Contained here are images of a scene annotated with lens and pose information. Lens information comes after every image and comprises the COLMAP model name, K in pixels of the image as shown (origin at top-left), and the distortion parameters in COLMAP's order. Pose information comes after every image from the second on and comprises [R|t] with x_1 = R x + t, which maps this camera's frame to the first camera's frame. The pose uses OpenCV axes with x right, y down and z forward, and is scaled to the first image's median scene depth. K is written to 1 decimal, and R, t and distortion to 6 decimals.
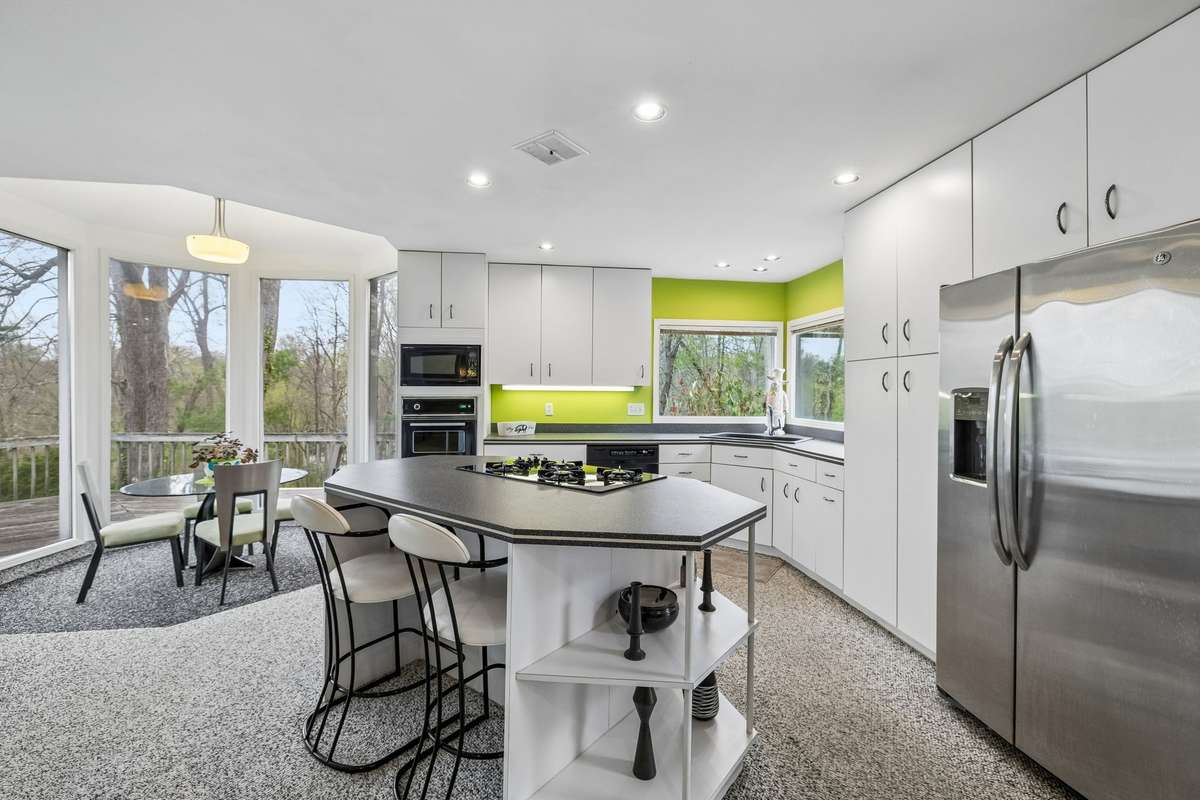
lens RADIAL K [[503.5, 0, 598.3], [0, 503.5, 389.2], [0, 0, 1]] dist [-0.003004, -0.000565]
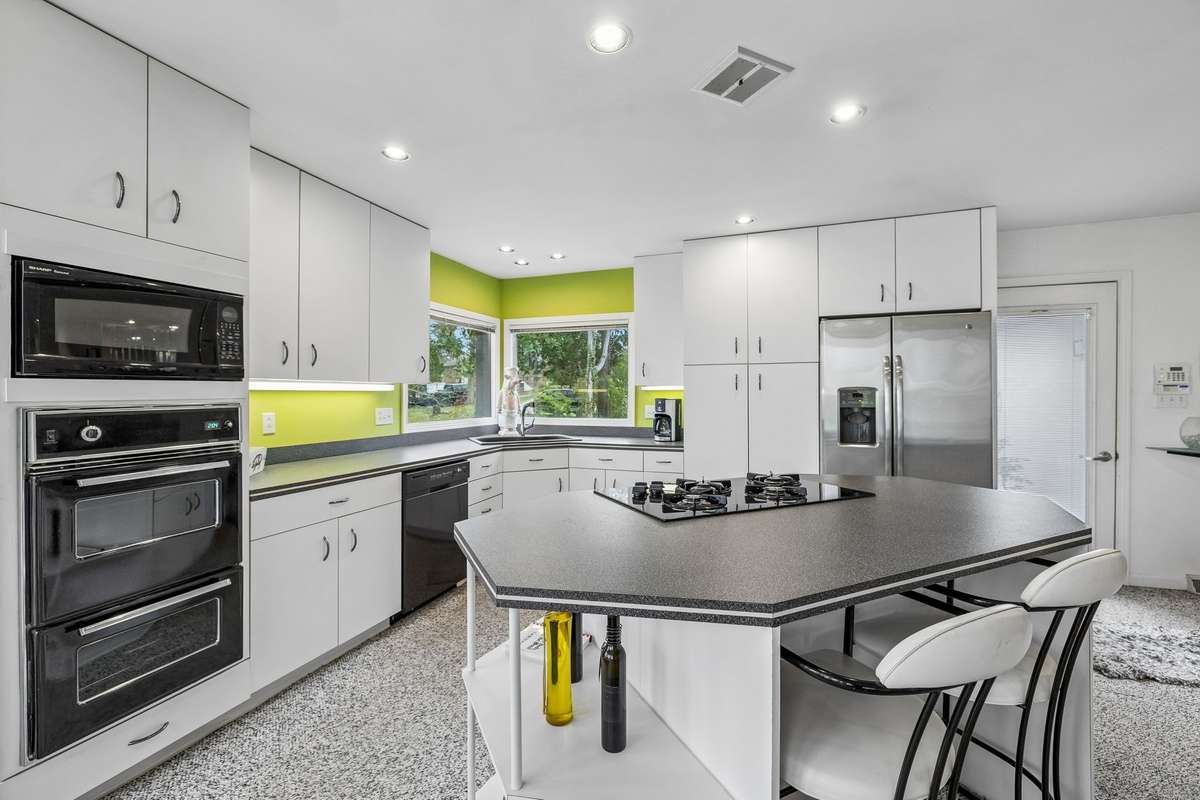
lens RADIAL K [[503.5, 0, 598.3], [0, 503.5, 394.6], [0, 0, 1]] dist [-0.003004, -0.000565]
pose [[0.462331, -0.009933, 0.886652, -0.508823], [0.000792, 0.999941, 0.010789, 0.001869], [-0.886707, -0.004286, 0.462311, 0.481340]]
